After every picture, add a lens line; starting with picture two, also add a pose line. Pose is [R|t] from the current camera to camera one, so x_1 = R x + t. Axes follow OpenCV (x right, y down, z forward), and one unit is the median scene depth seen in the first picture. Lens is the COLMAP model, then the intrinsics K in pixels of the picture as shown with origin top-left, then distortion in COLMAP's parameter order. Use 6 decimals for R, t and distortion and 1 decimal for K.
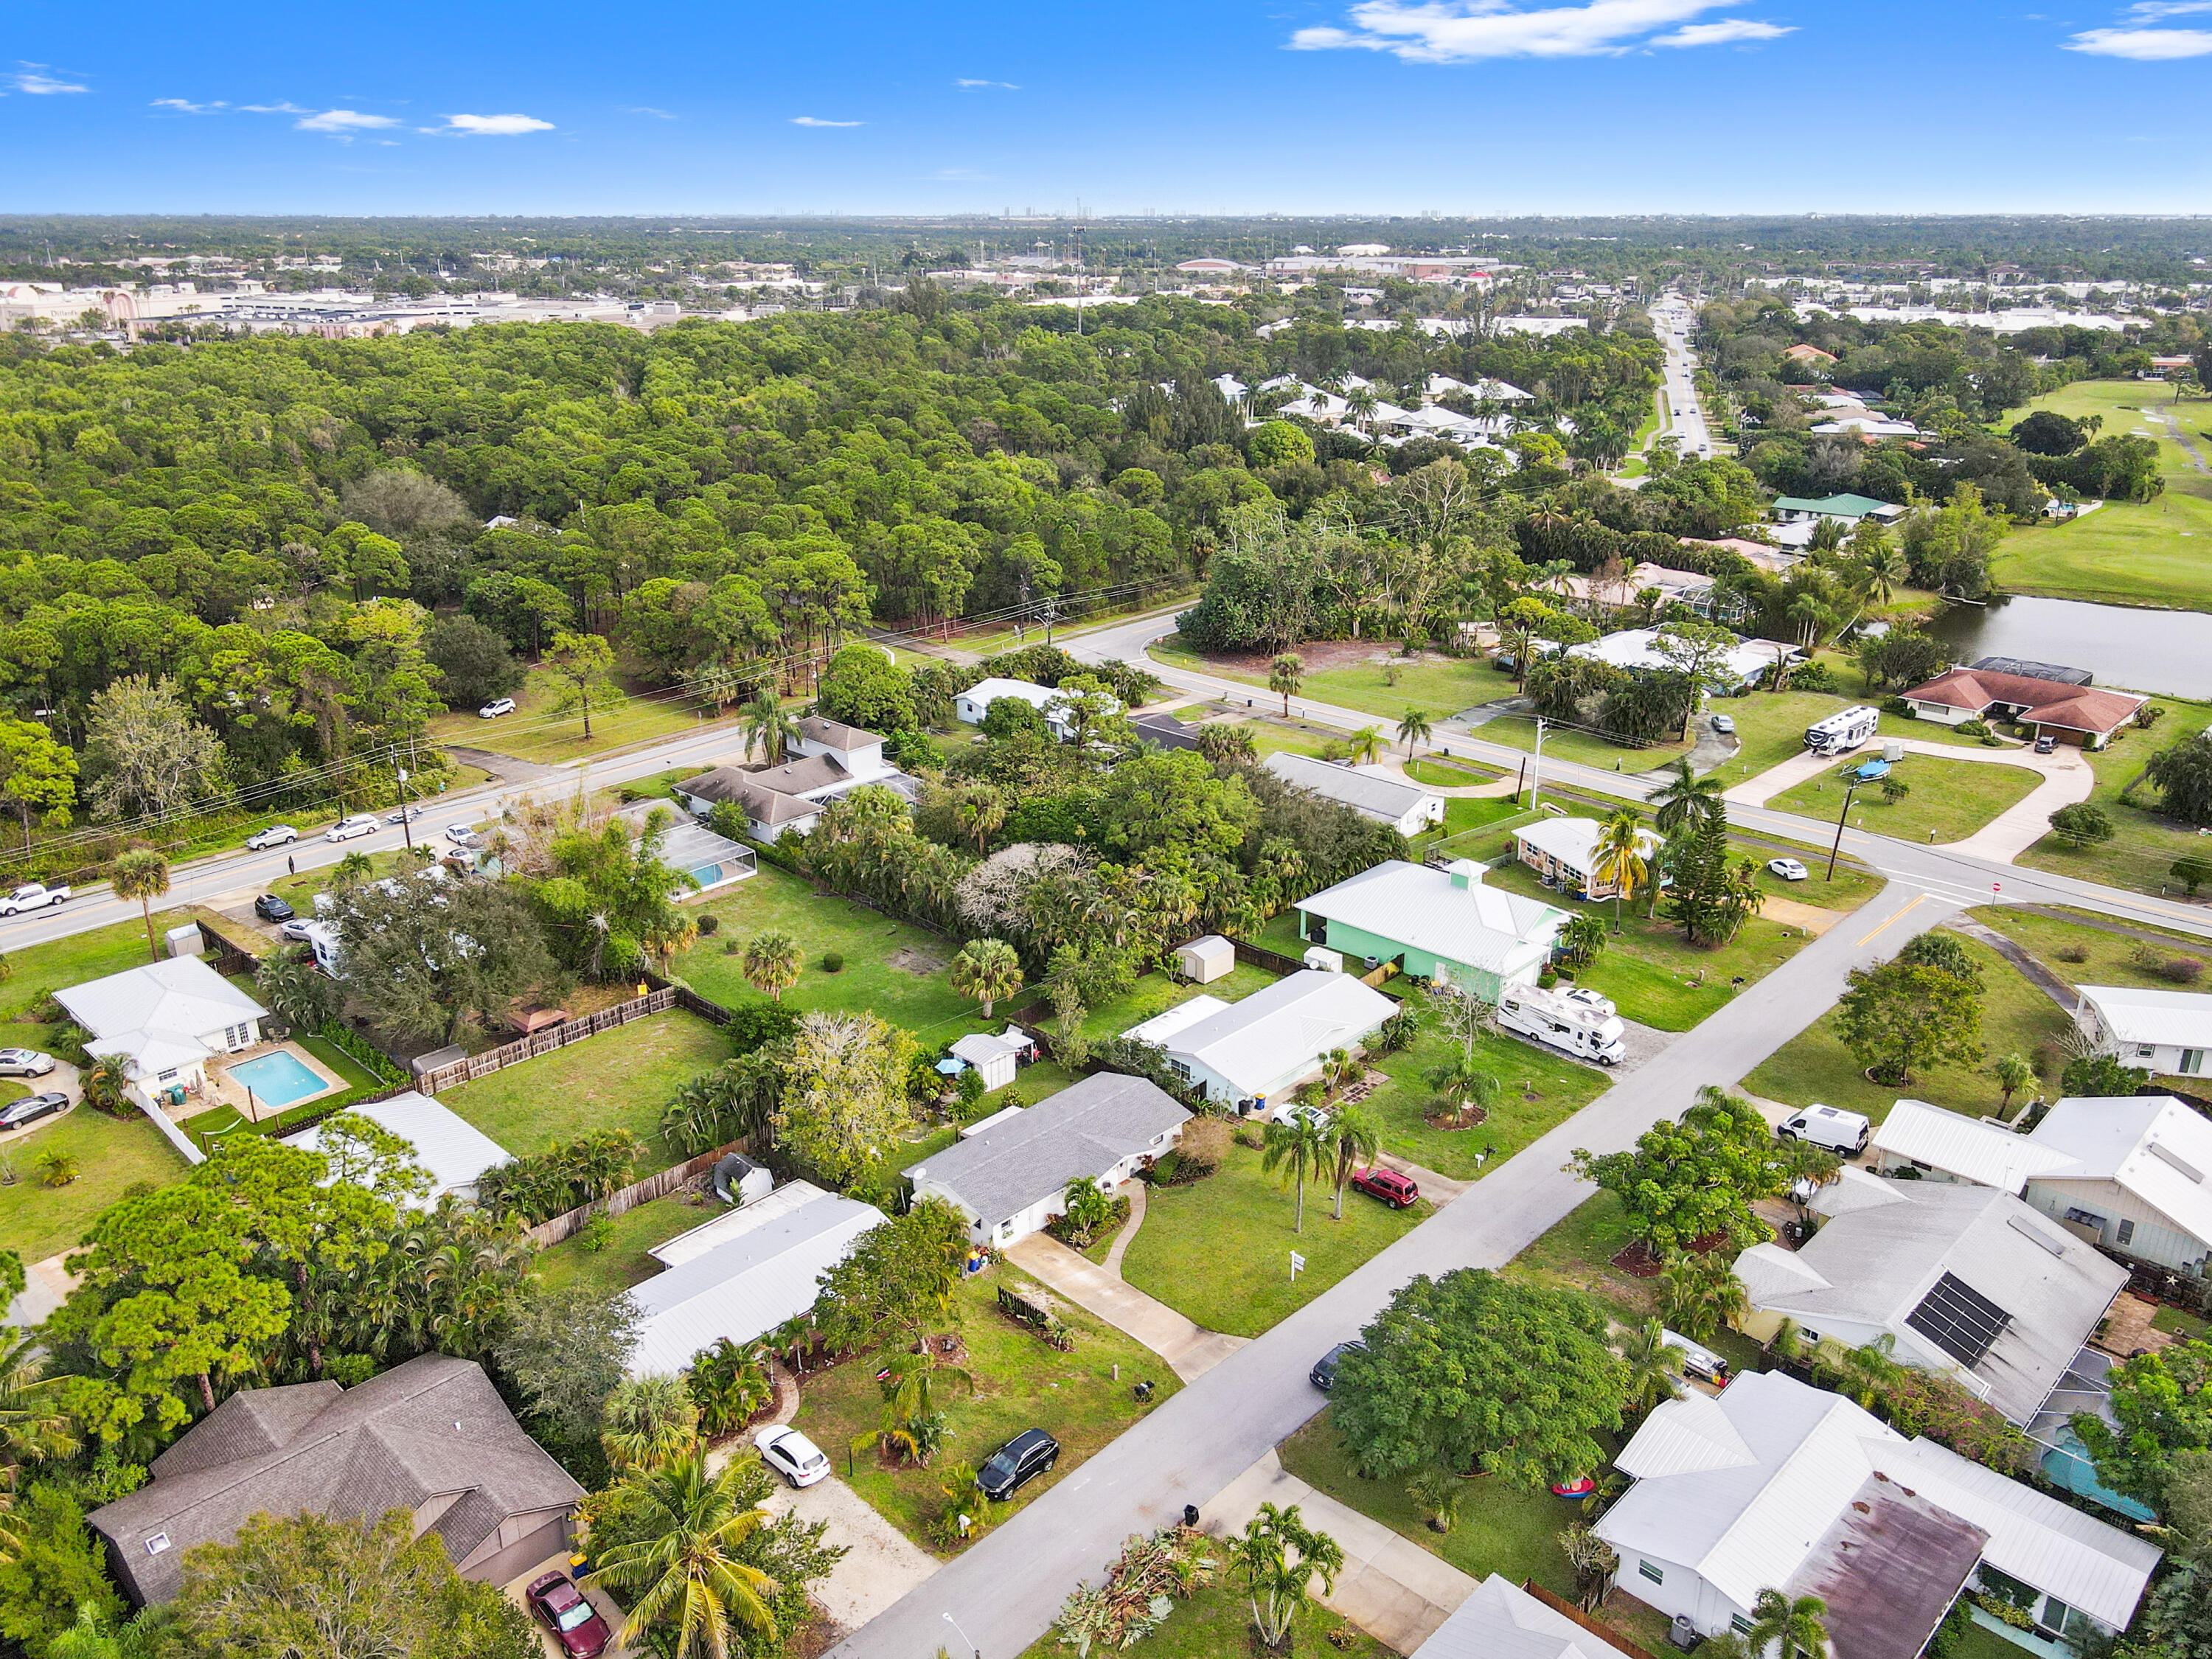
lens RADIAL K [[1675.8, 0, 1106.0], [0, 1675.8, 829.5], [0, 0, 1]] dist [0.004224, 0.004113]
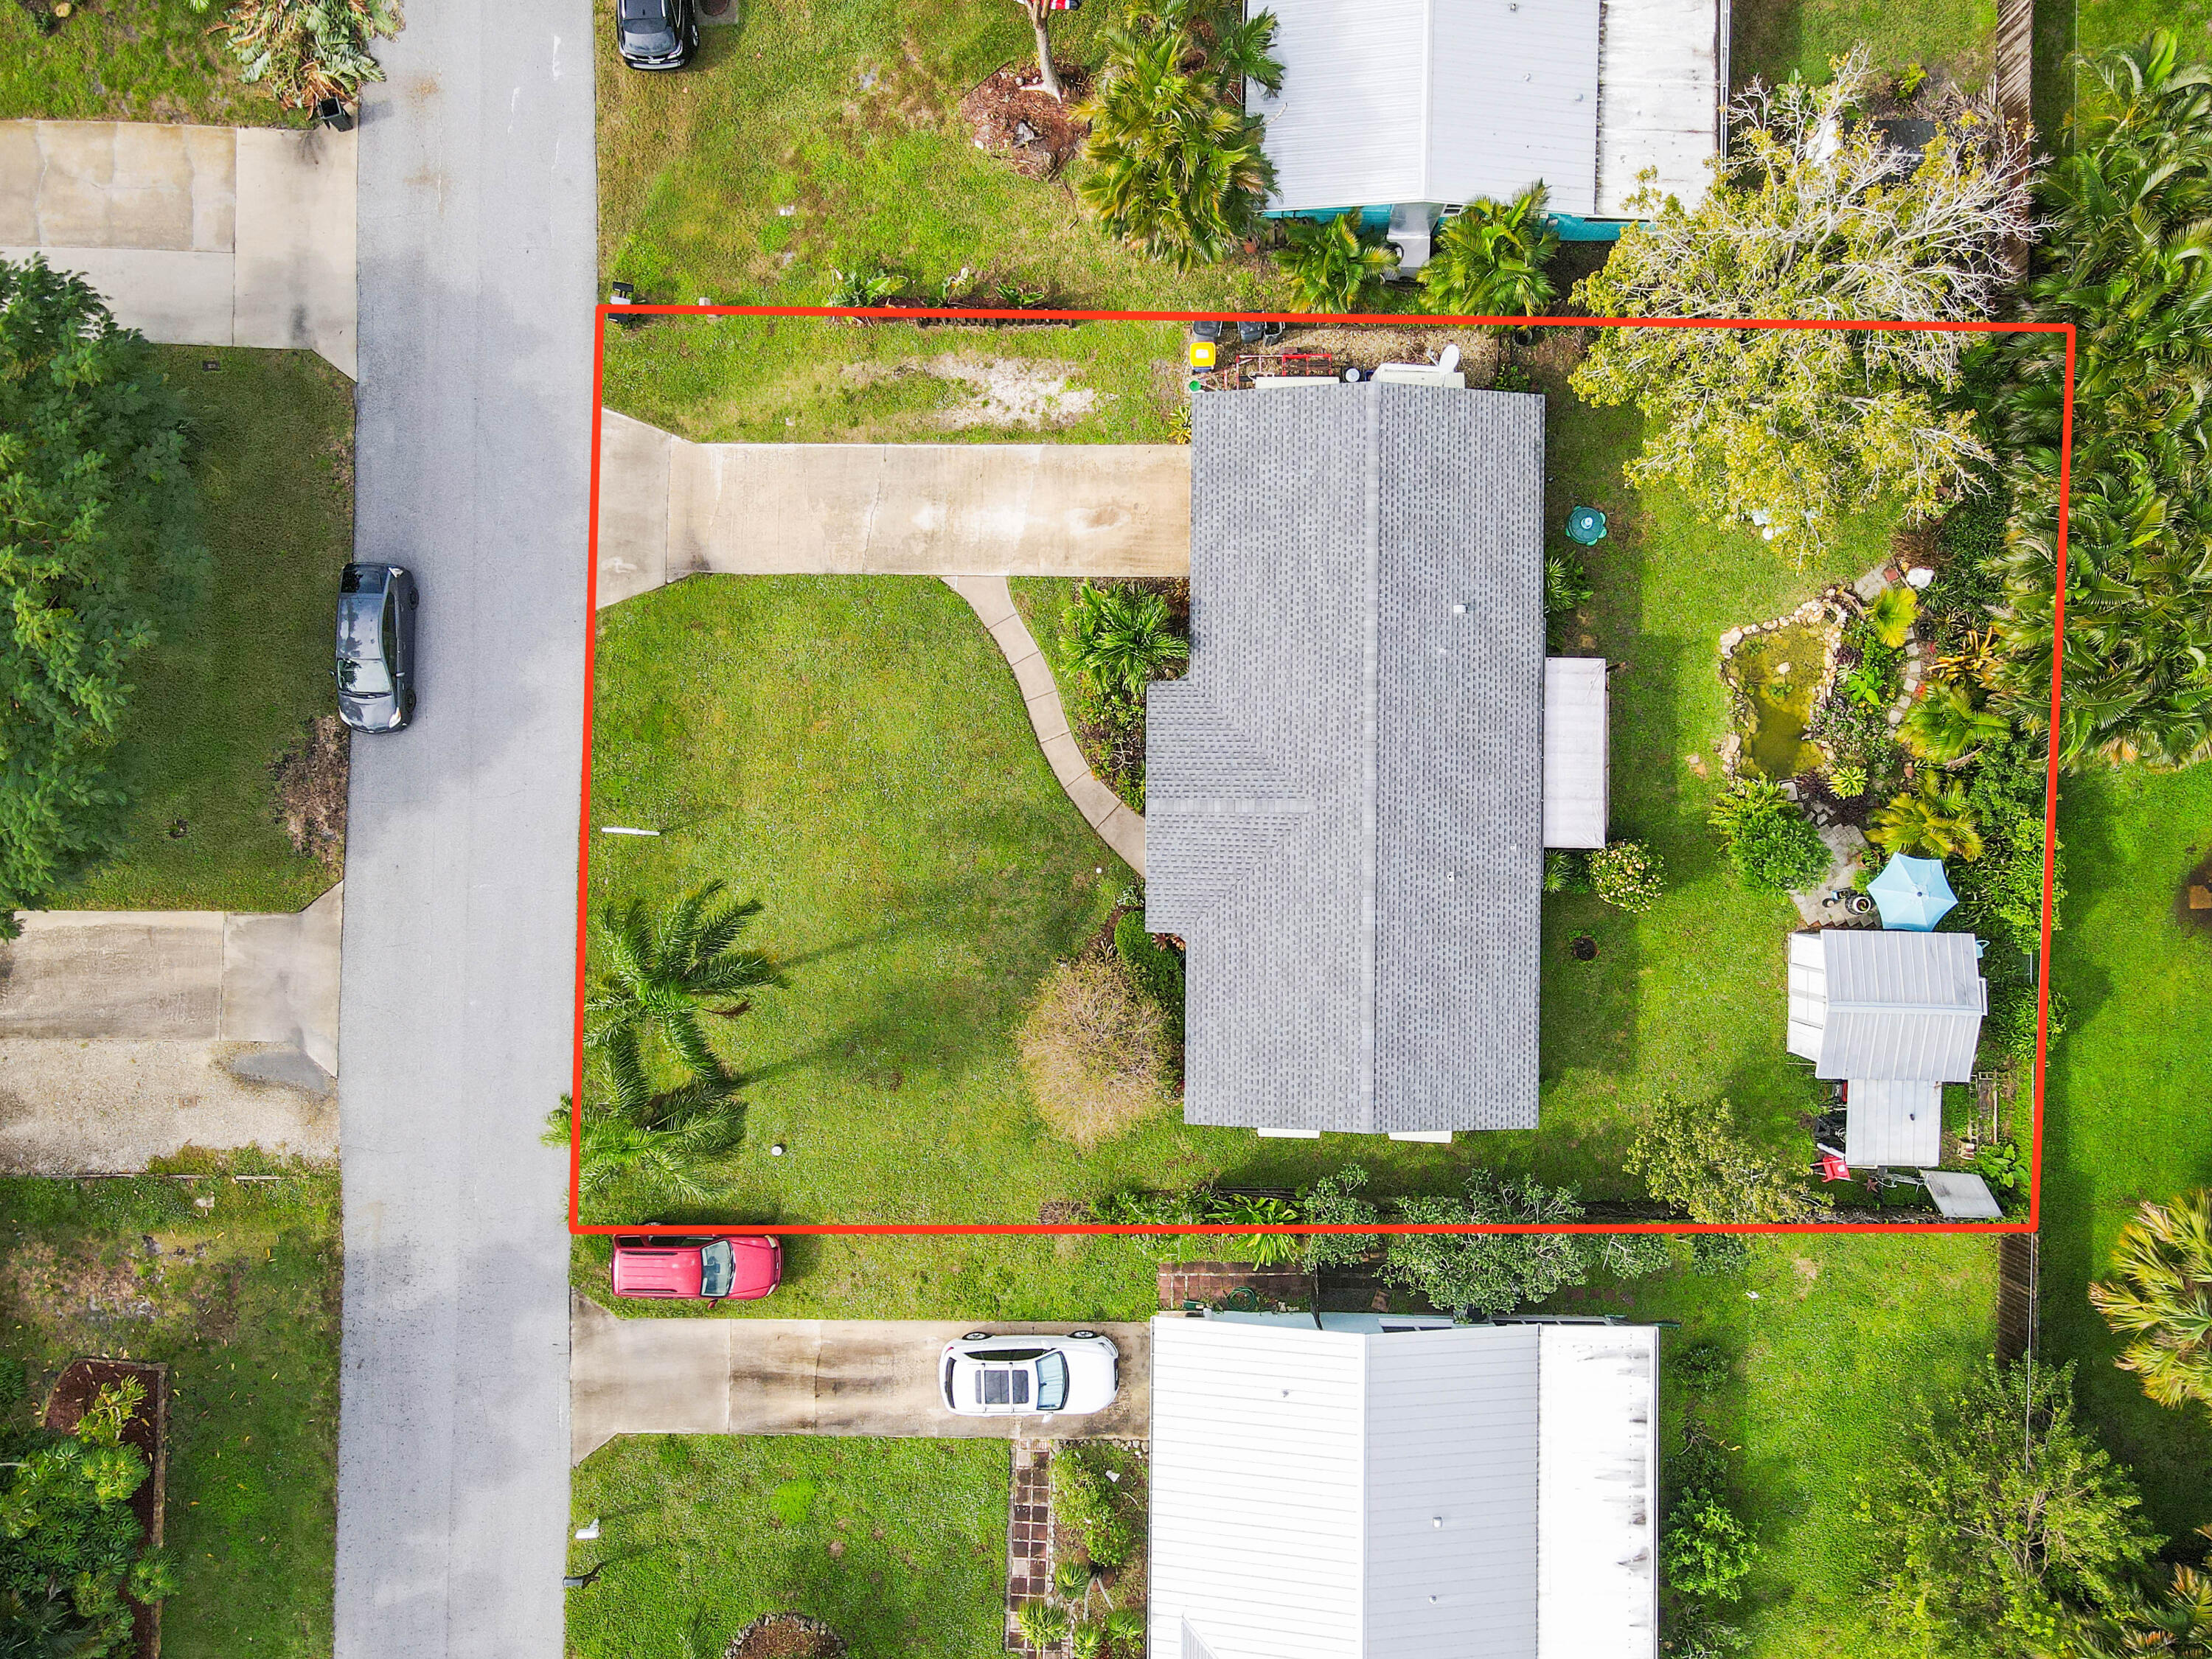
lens RADIAL K [[1621.0, 0, 1106.0], [0, 1621.0, 829.5], [0, 0, 1]] dist [0.004744, 0.009023]
pose [[-0.724188, 0.689578, 0.005871, 0.016661], [-0.222735, -0.241954, 0.944377, -0.130914], [0.652642, 0.682599, 0.328813, 0.730844]]
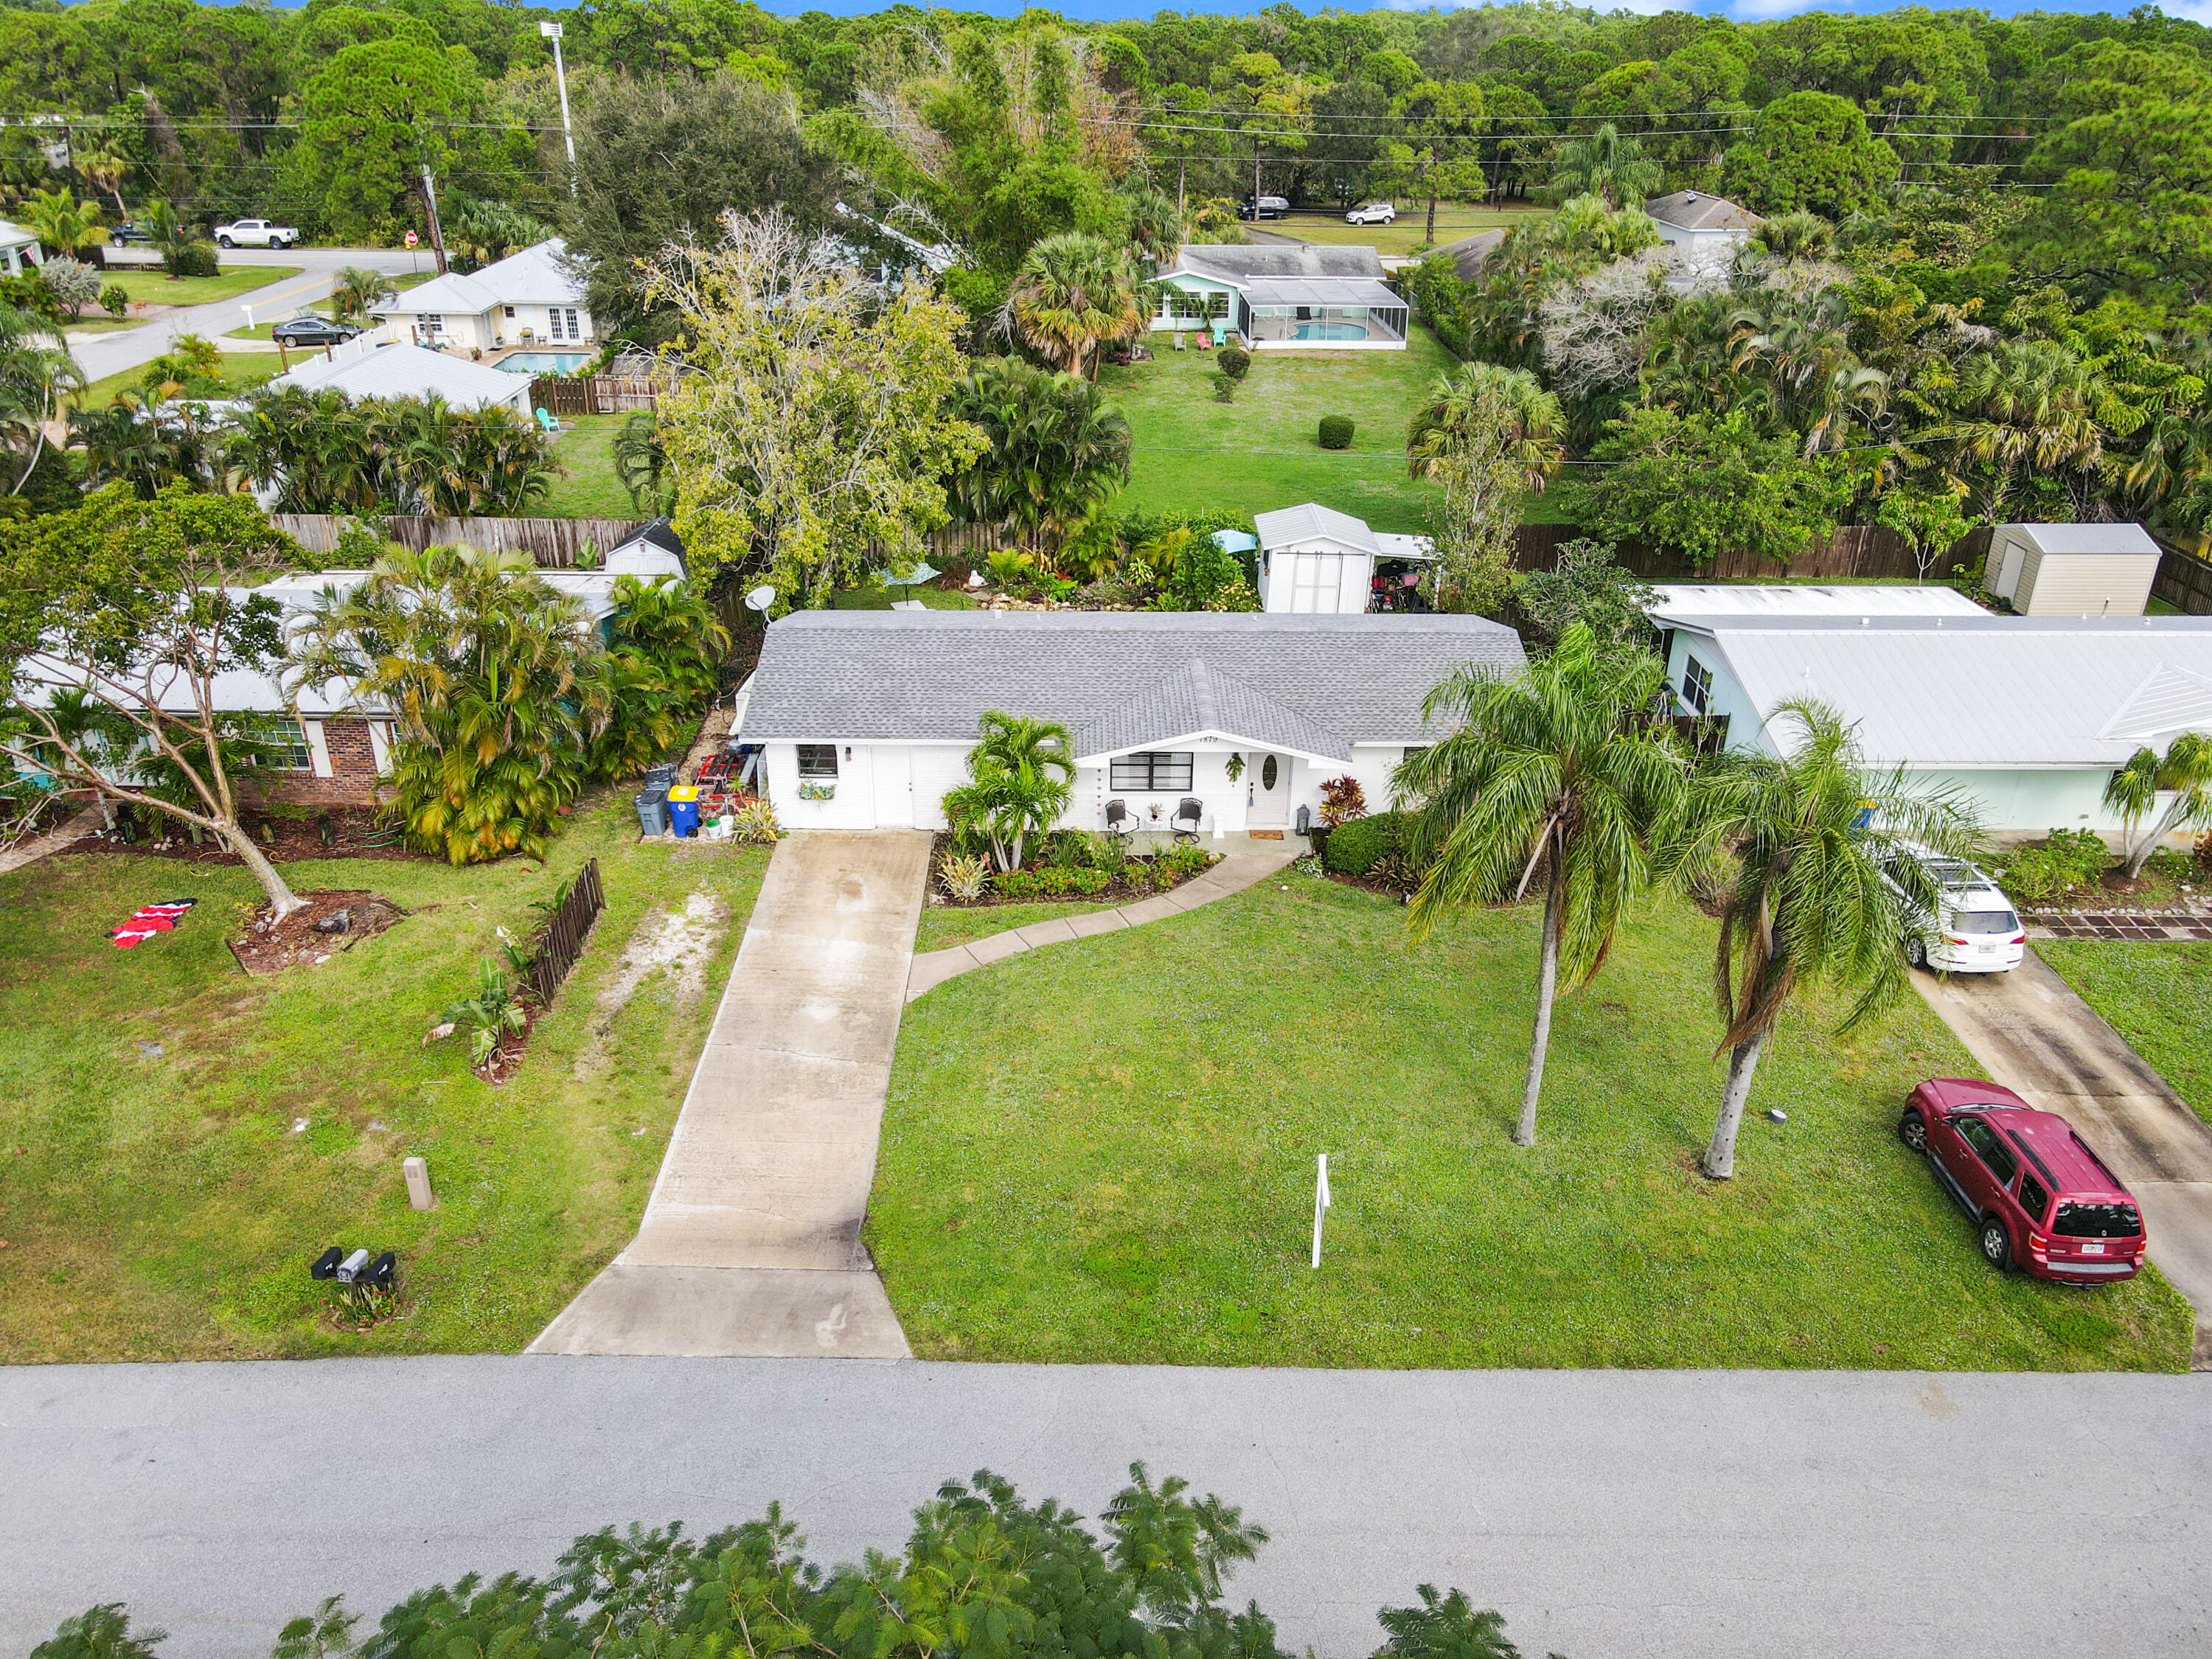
lens RADIAL K [[1621.0, 0, 1106.0], [0, 1621.0, 829.5], [0, 0, 1]] dist [0.004744, 0.009023]
pose [[0.706737, 0.325257, -0.628275, 0.173621], [-0.261432, 0.945261, 0.195280, 0.129907], [0.657401, 0.026239, 0.753084, 0.618757]]
